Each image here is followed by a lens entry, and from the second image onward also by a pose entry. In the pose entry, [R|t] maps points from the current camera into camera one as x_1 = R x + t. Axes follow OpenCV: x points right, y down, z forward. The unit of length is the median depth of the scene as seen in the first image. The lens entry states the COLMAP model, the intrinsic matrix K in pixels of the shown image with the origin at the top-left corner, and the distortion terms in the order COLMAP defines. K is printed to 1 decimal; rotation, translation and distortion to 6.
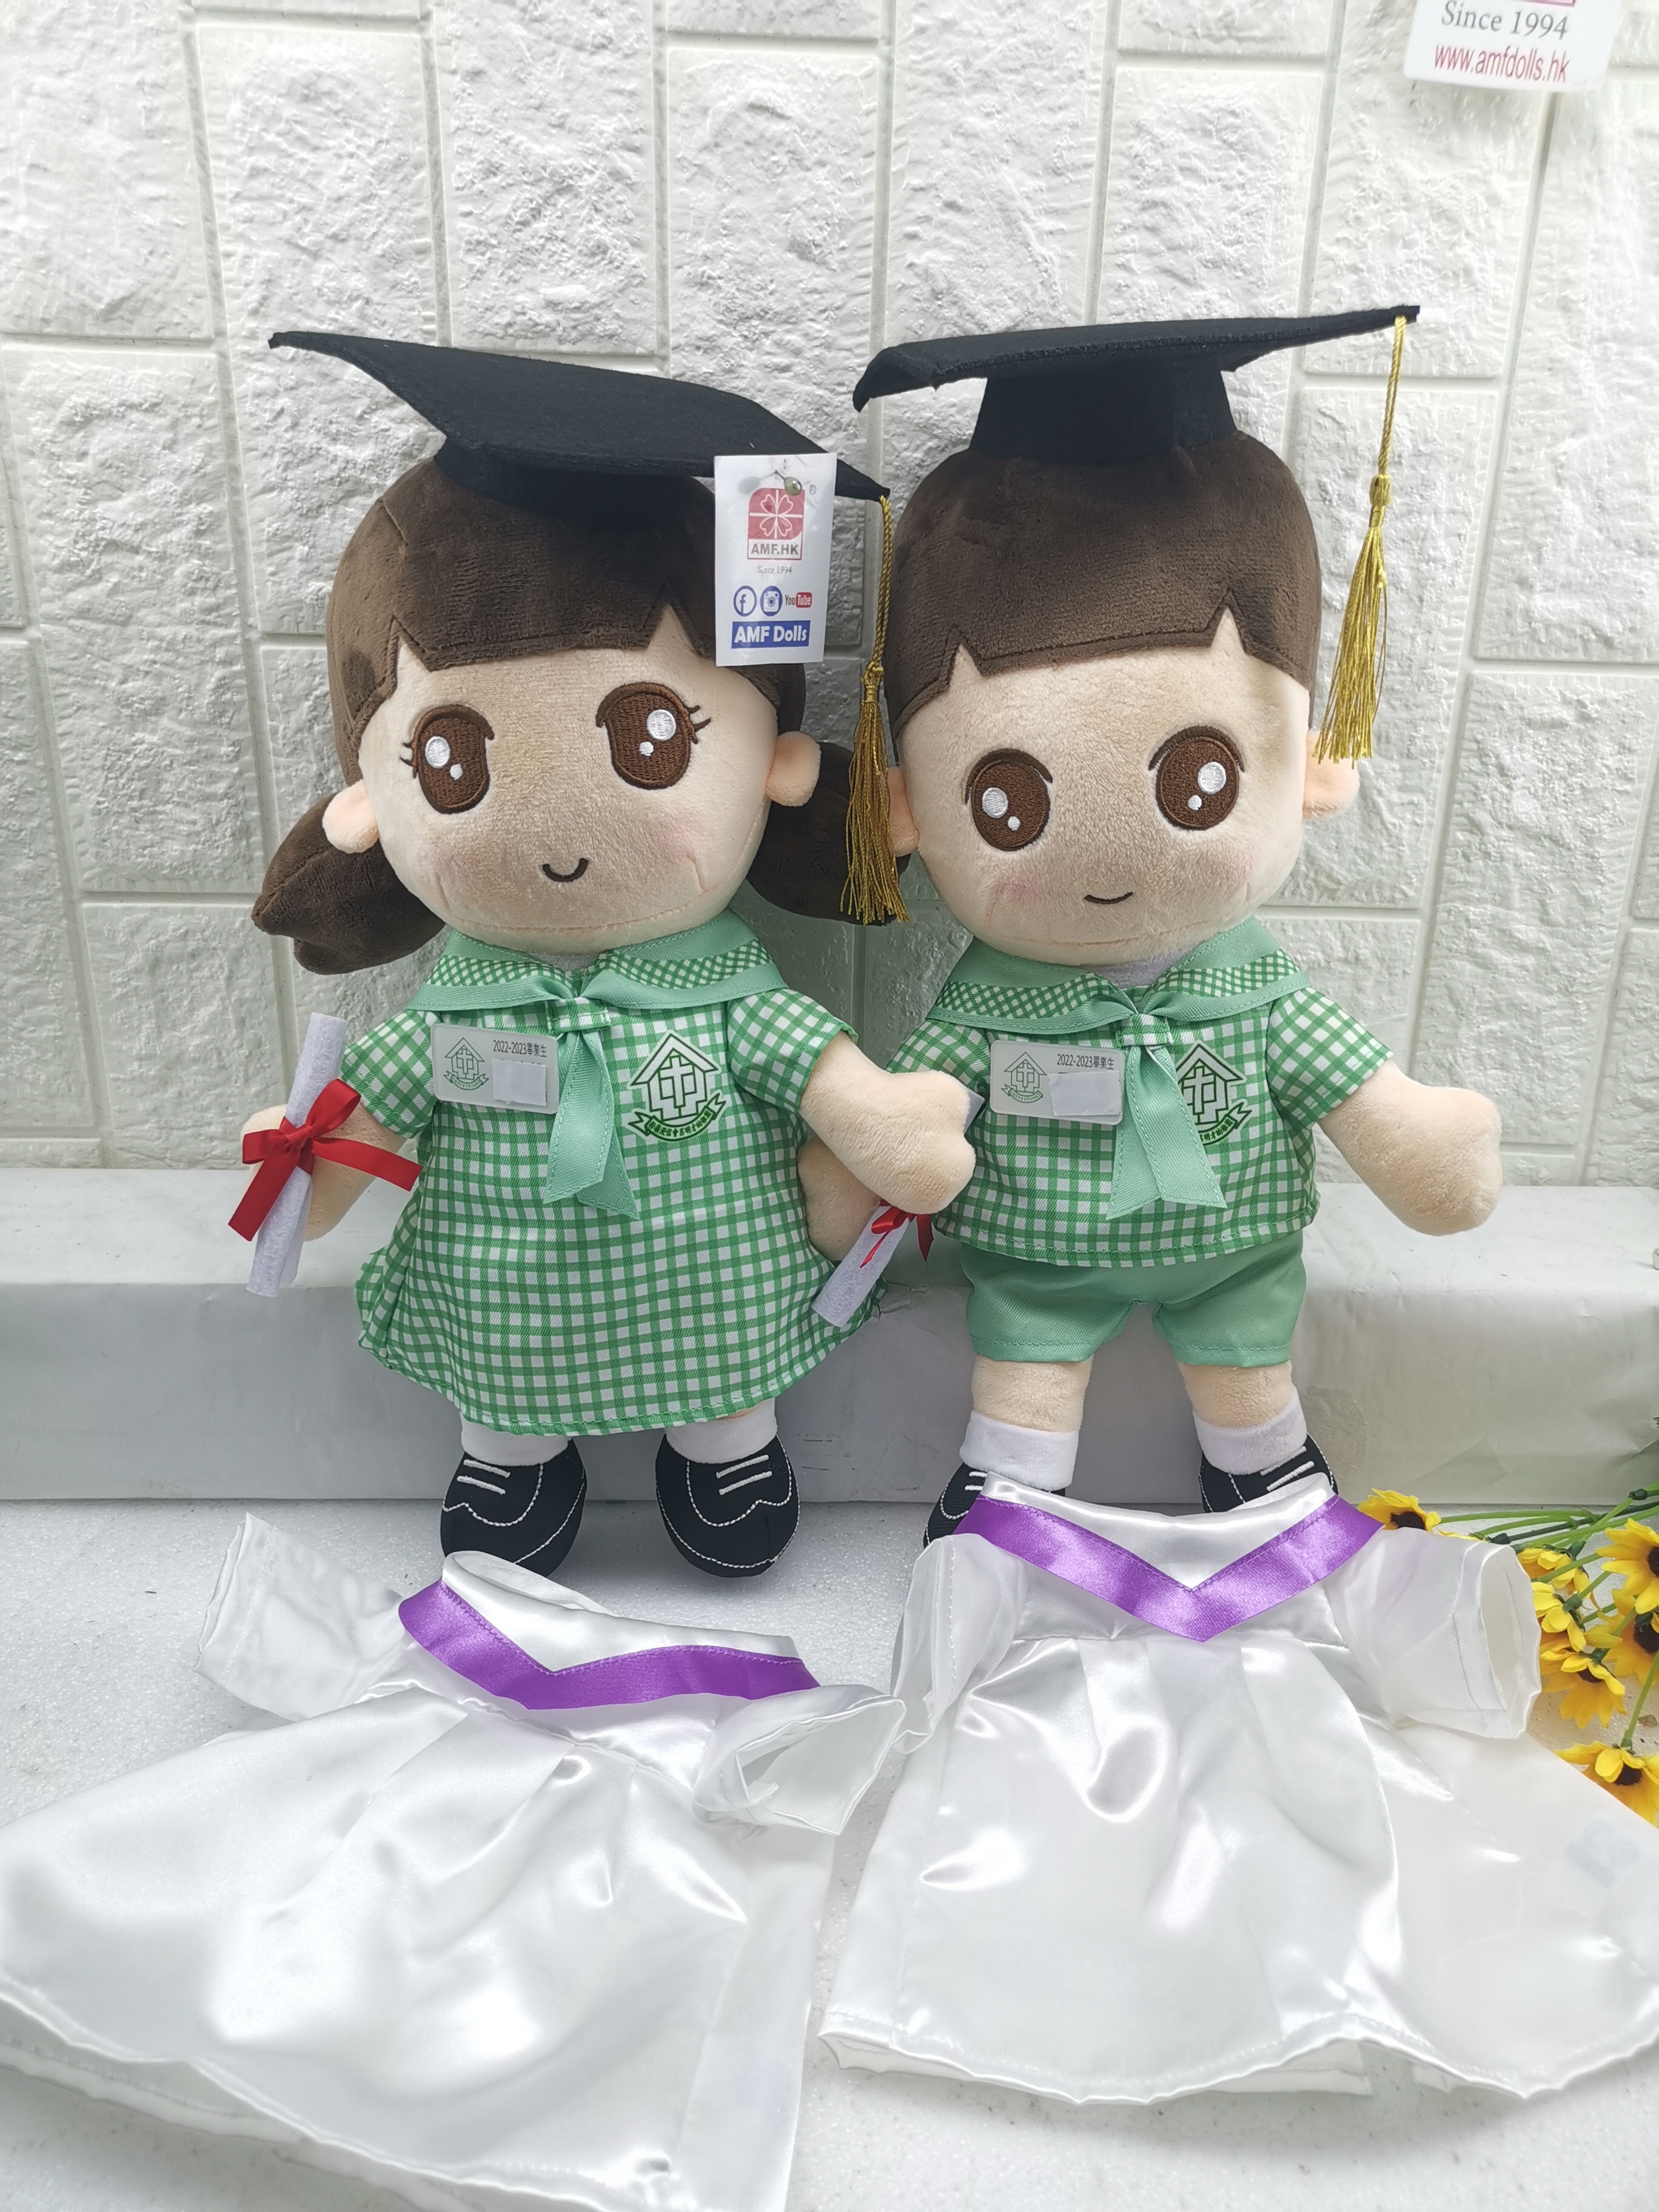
lens RADIAL K [[1755.3, 0, 840.8], [0, 1755.3, 1111.3], [0, 0, 1]] dist [0.020981, -0.028189]
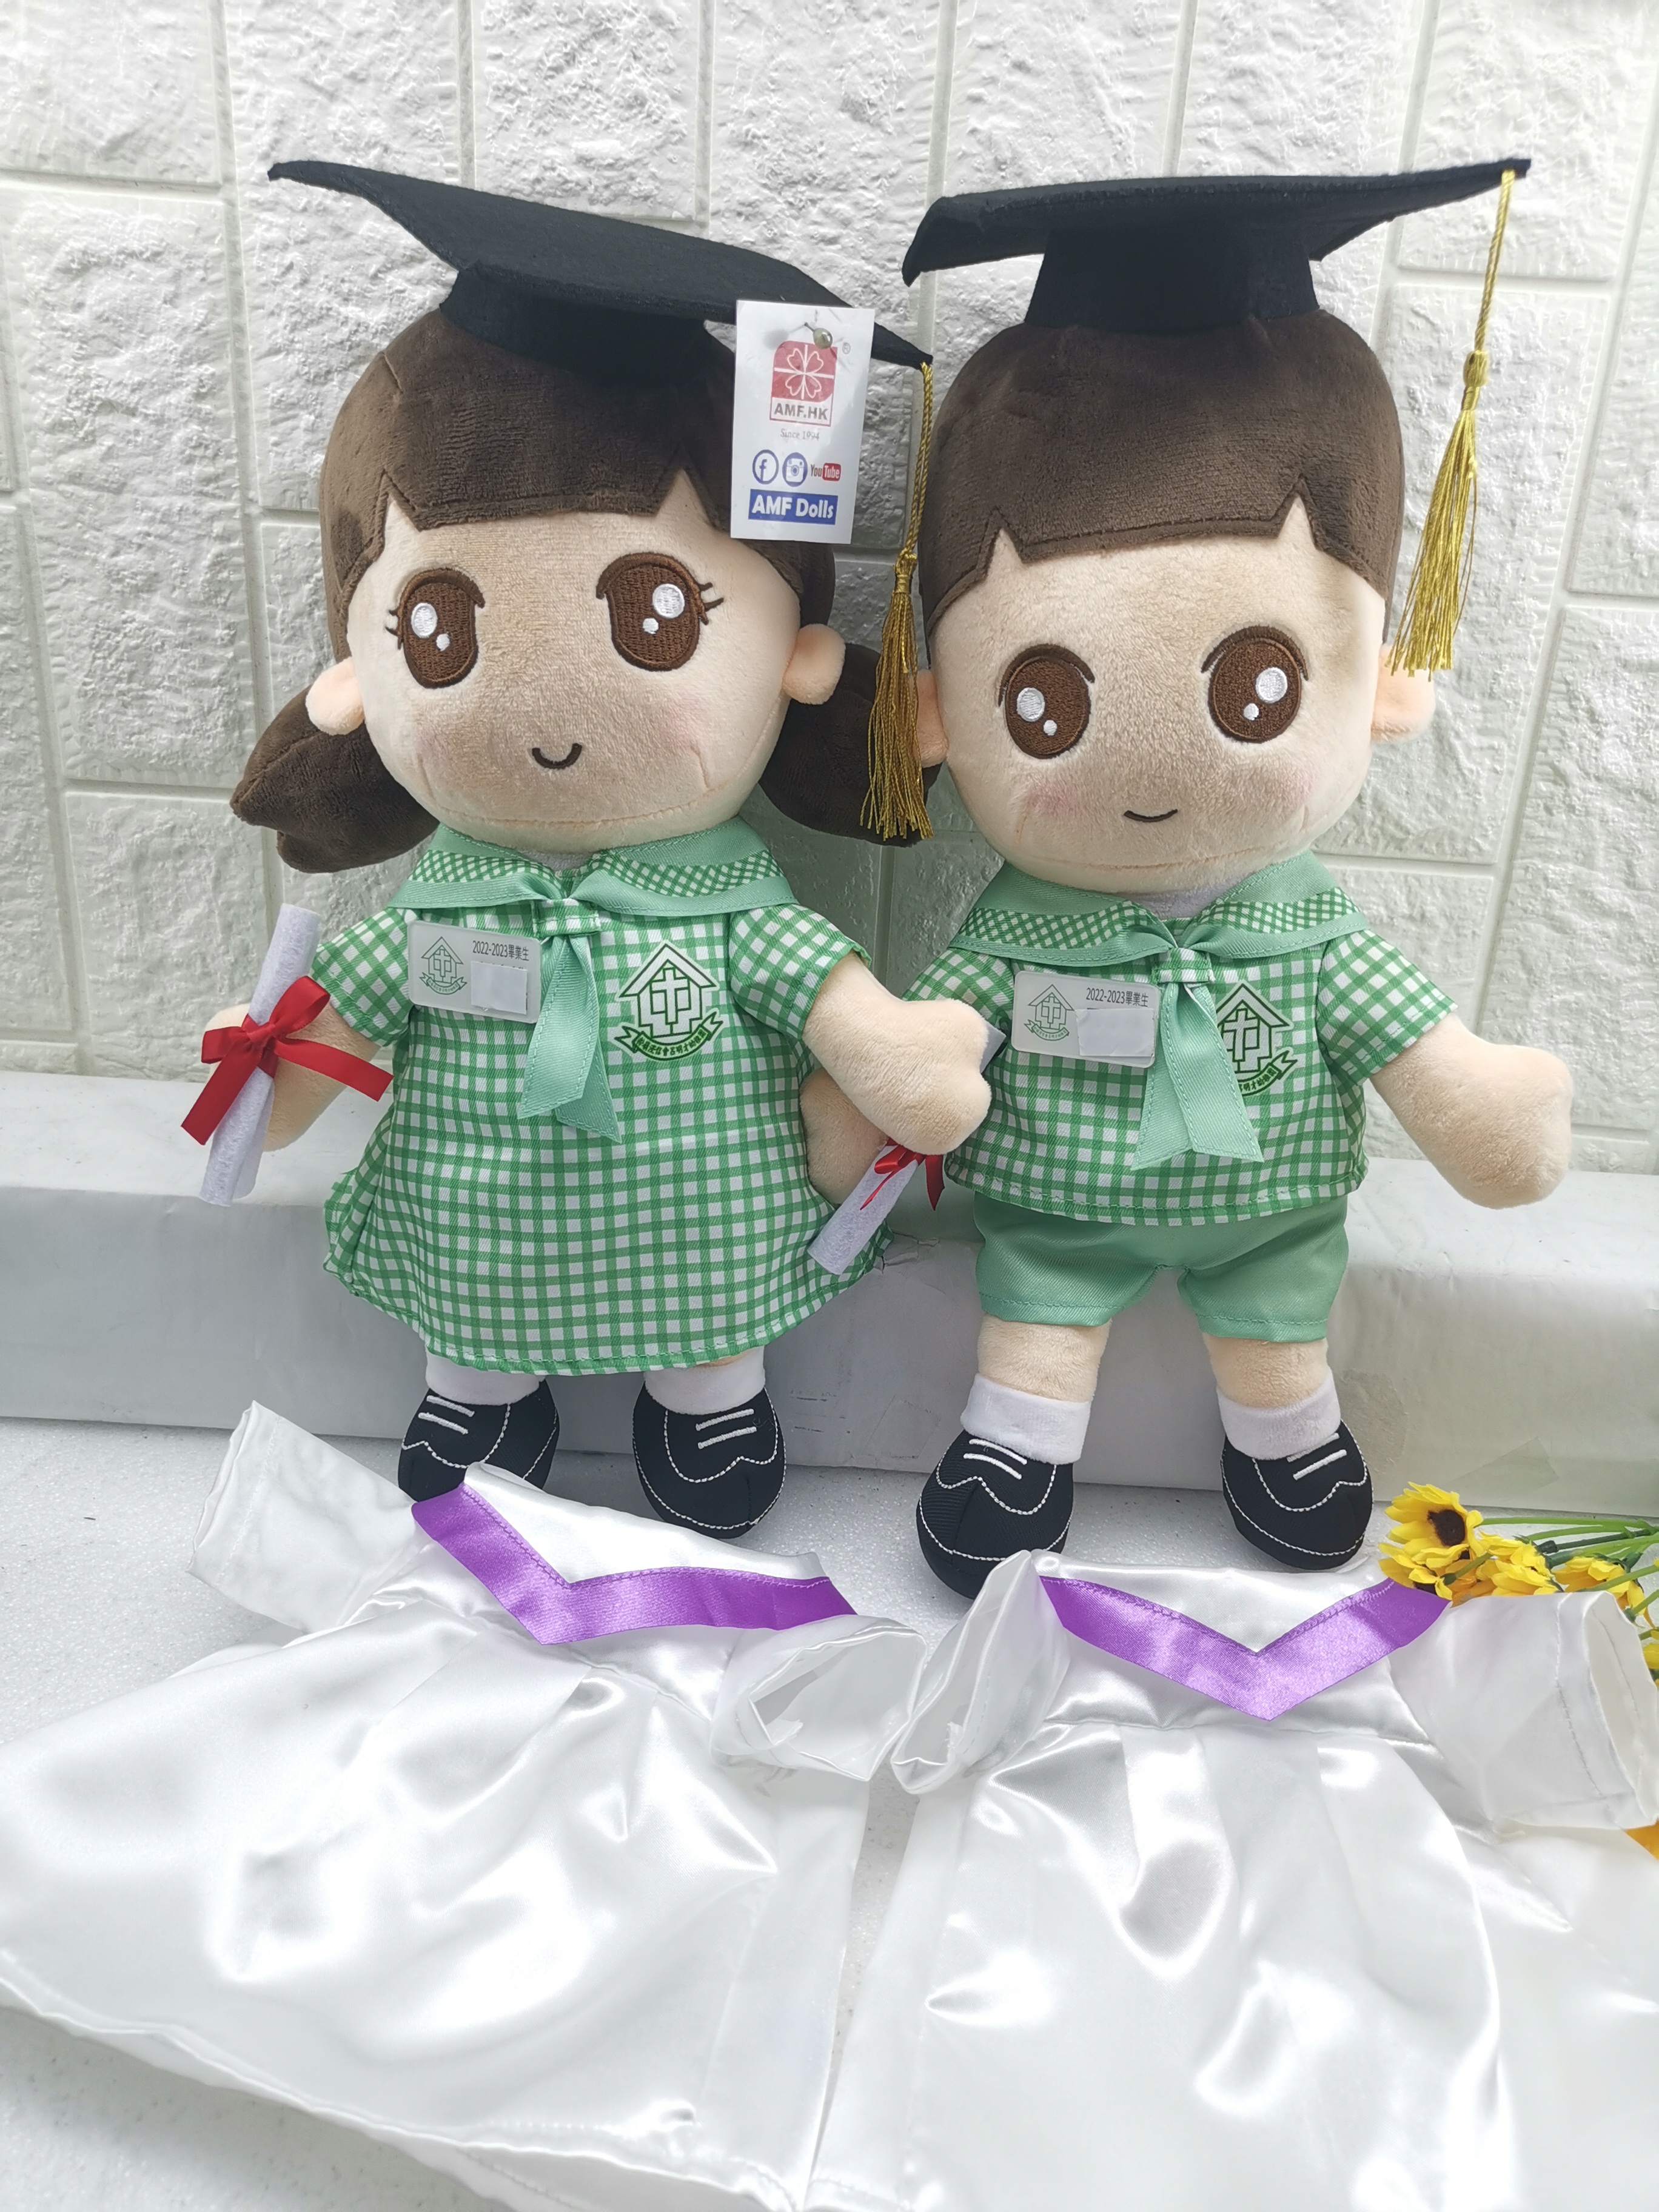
lens RADIAL K [[1755.3, 0, 839.8], [0, 1755.3, 1114.5], [0, 0, 1]] dist [0.020981, -0.028189]
pose [[0.998263, 0.049828, -0.031448, 0.024786], [-0.049687, 0.998751, 0.005267, 0.032348], [0.031671, -0.003695, 0.999492, 0.074335]]
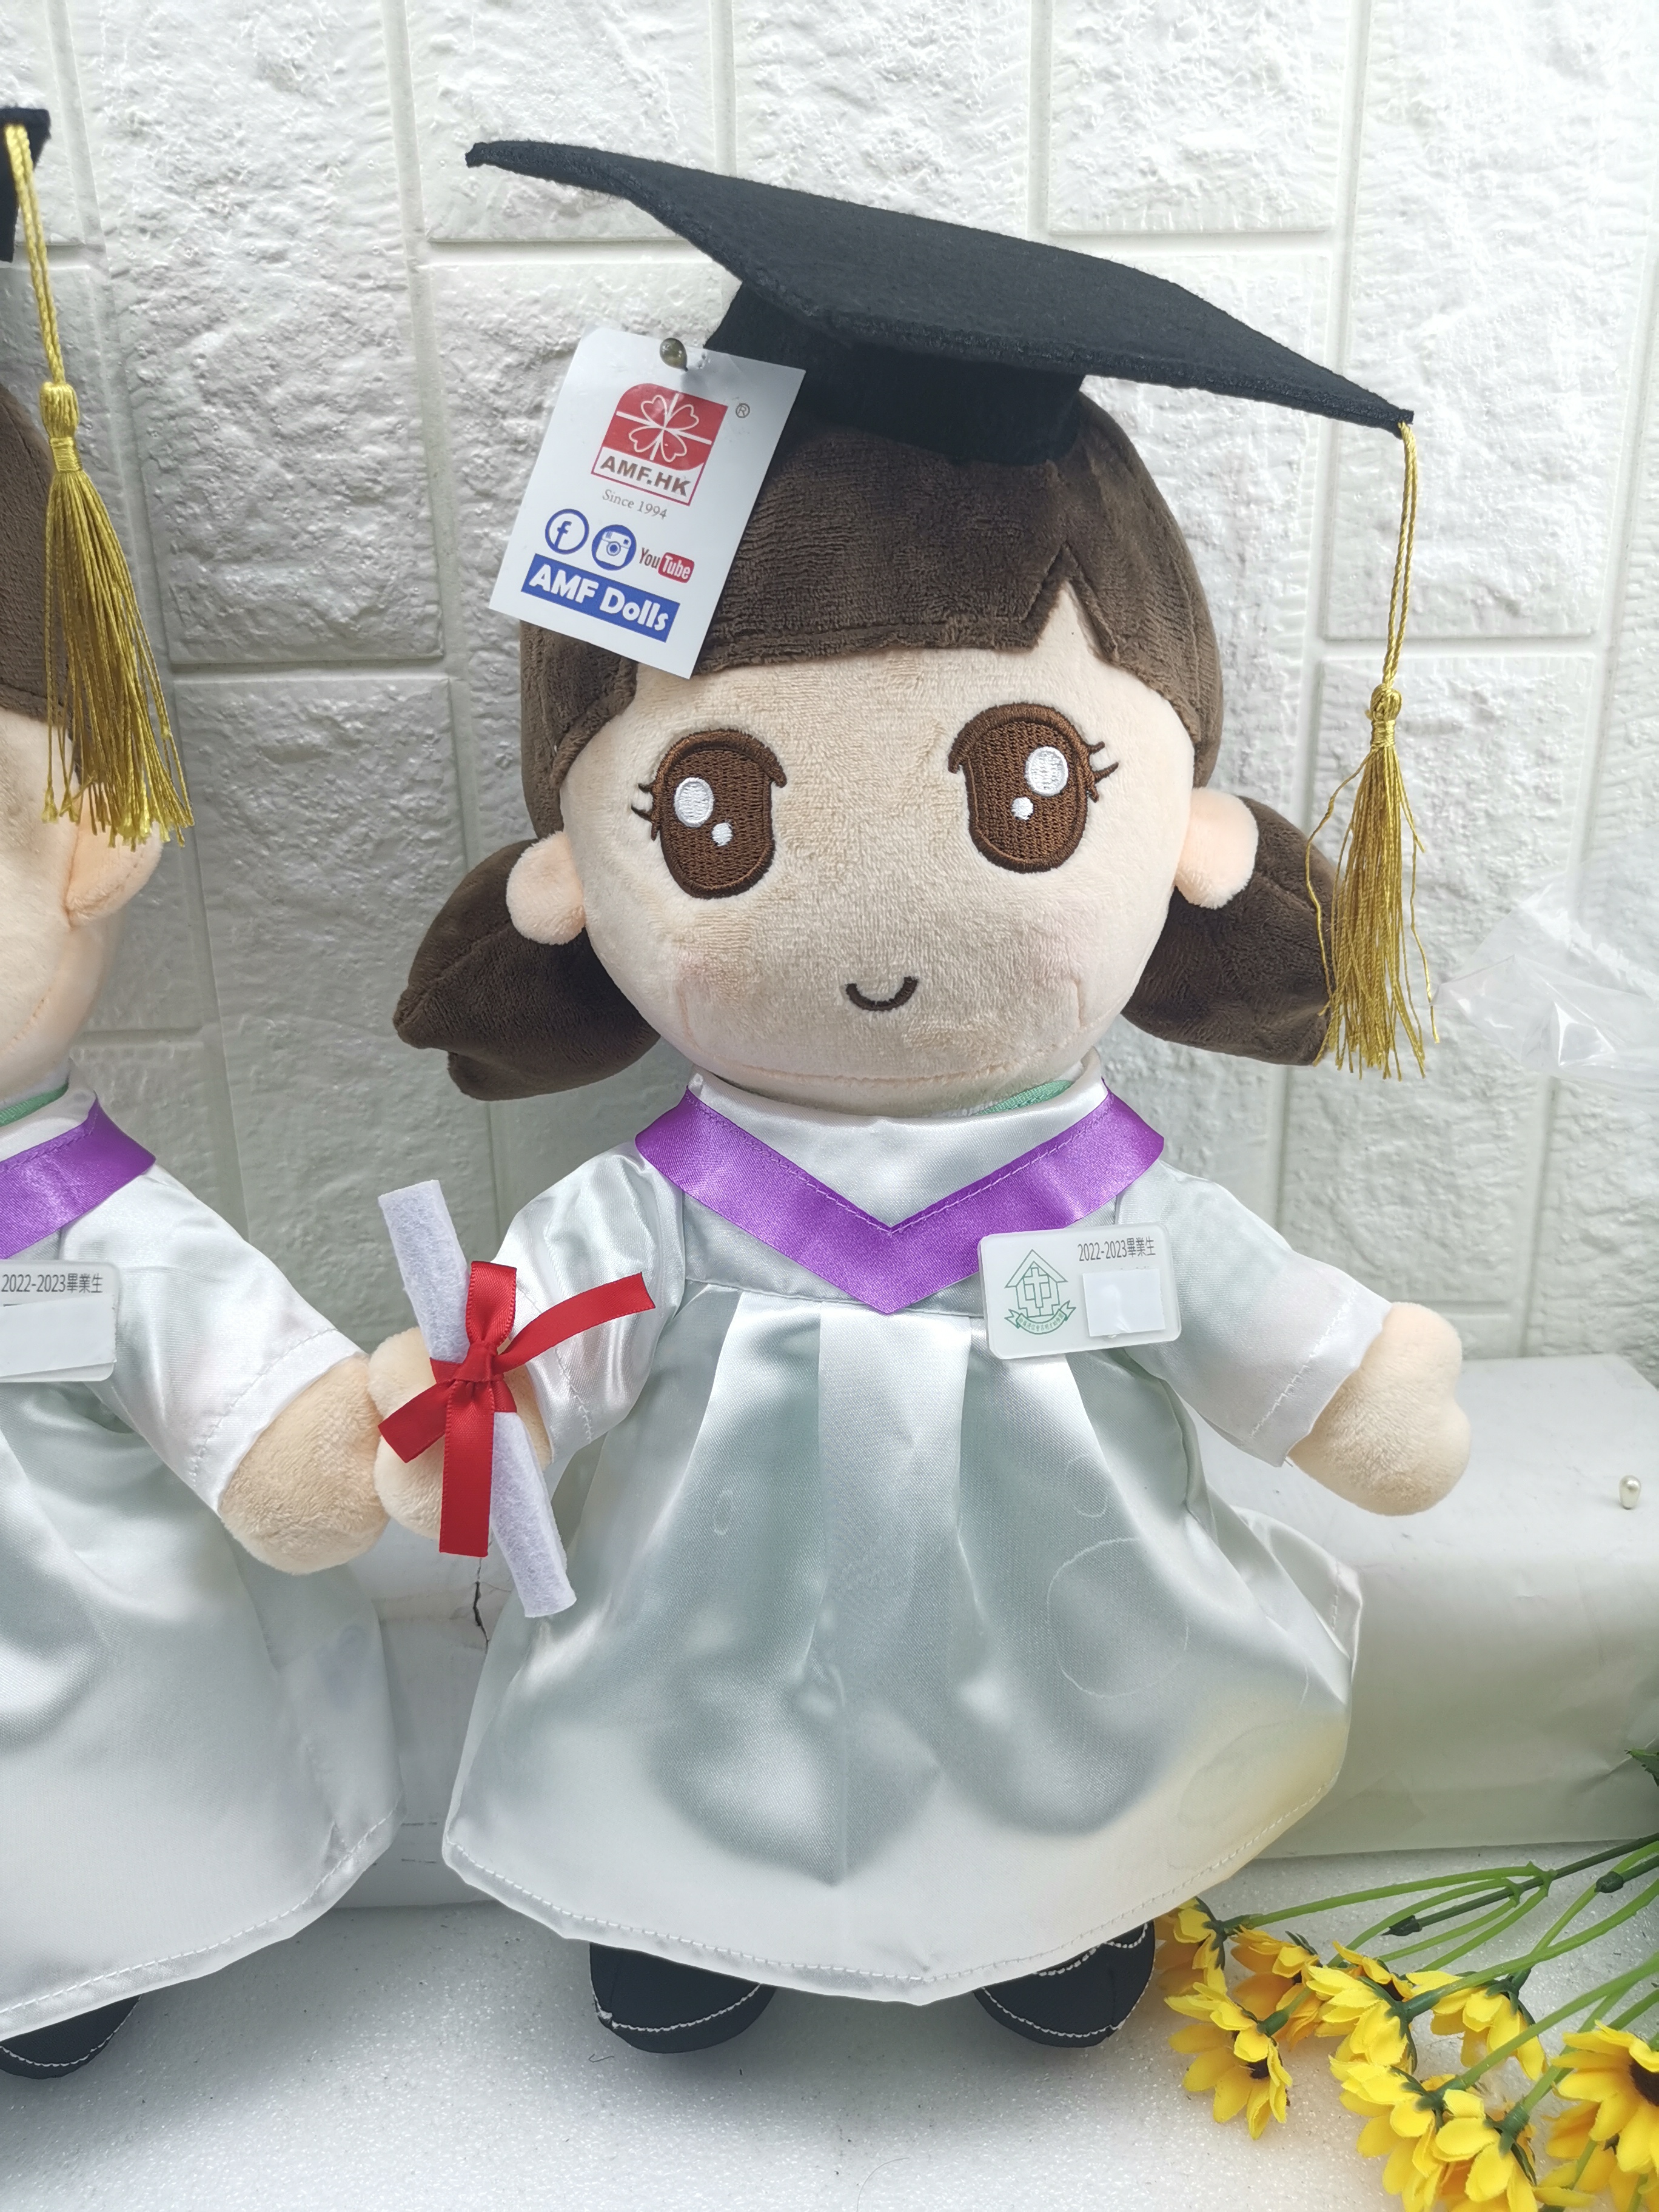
lens RADIAL K [[1755.3, 0, 845.8], [0, 1755.3, 1108.2], [0, 0, 1]] dist [0.020981, -0.028189]
pose [[0.998875, -0.046679, 0.008397, 0.168678], [0.046763, 0.998856, -0.010026, -0.078940], [-0.007919, 0.010408, 0.999914, 0.329401]]
